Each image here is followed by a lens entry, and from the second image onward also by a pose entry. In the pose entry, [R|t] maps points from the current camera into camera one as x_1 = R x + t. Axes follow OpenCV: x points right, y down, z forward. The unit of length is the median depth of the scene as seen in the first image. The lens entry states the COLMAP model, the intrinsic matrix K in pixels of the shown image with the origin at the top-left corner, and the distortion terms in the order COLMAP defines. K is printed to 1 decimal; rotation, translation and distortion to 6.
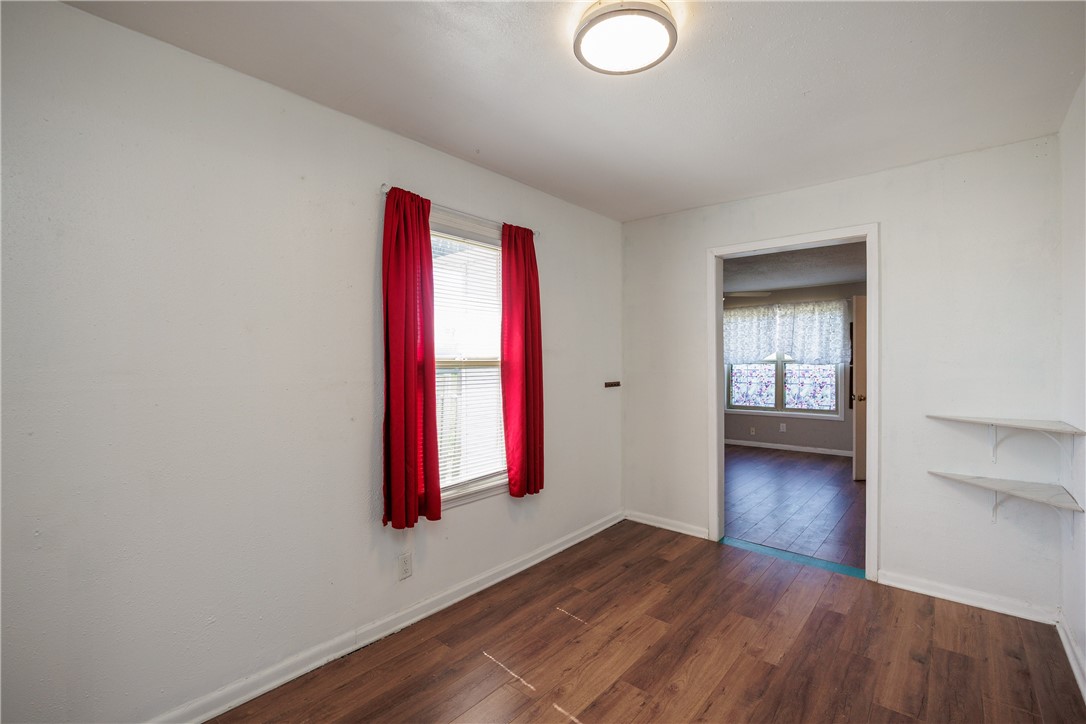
lens RADIAL K [[481.0, 0, 542.2], [0, 481.0, 364.7], [0, 0, 1]] dist [-0.015025, -0.000316]
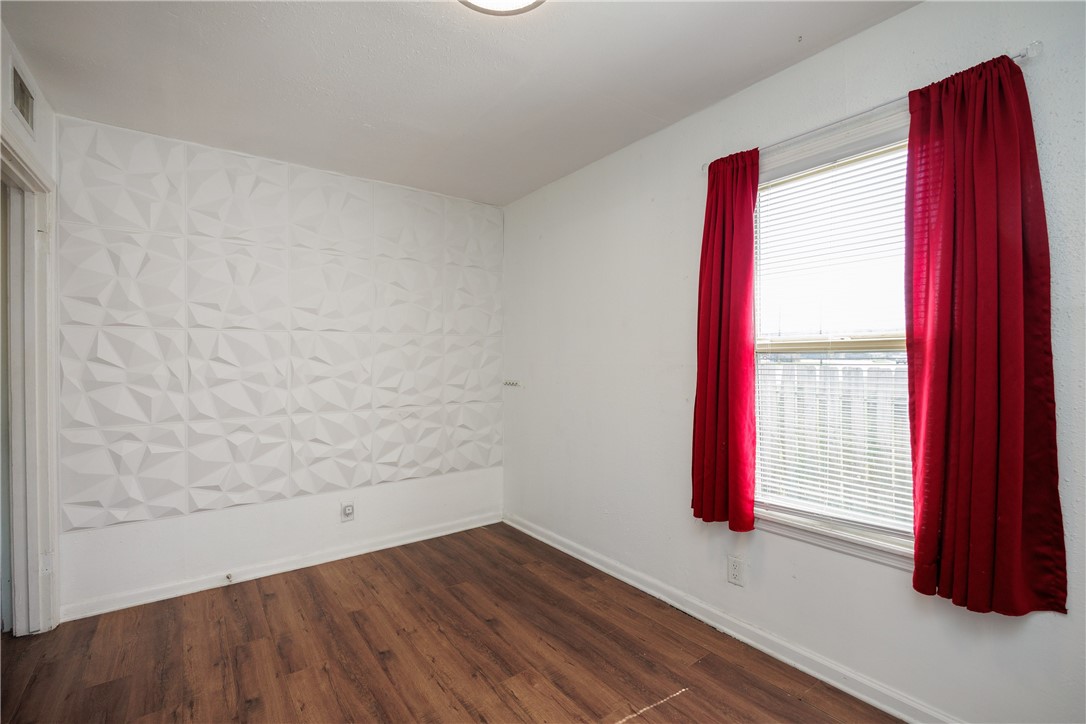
lens RADIAL K [[481.0, 0, 546.1], [0, 481.0, 363.0], [0, 0, 1]] dist [-0.015025, -0.000316]
pose [[-0.207944, 0.020023, -0.977936, 0.640323], [0.003825, 0.999799, 0.019657, 0.008119], [0.978133, 0.000347, -0.207979, 0.807125]]
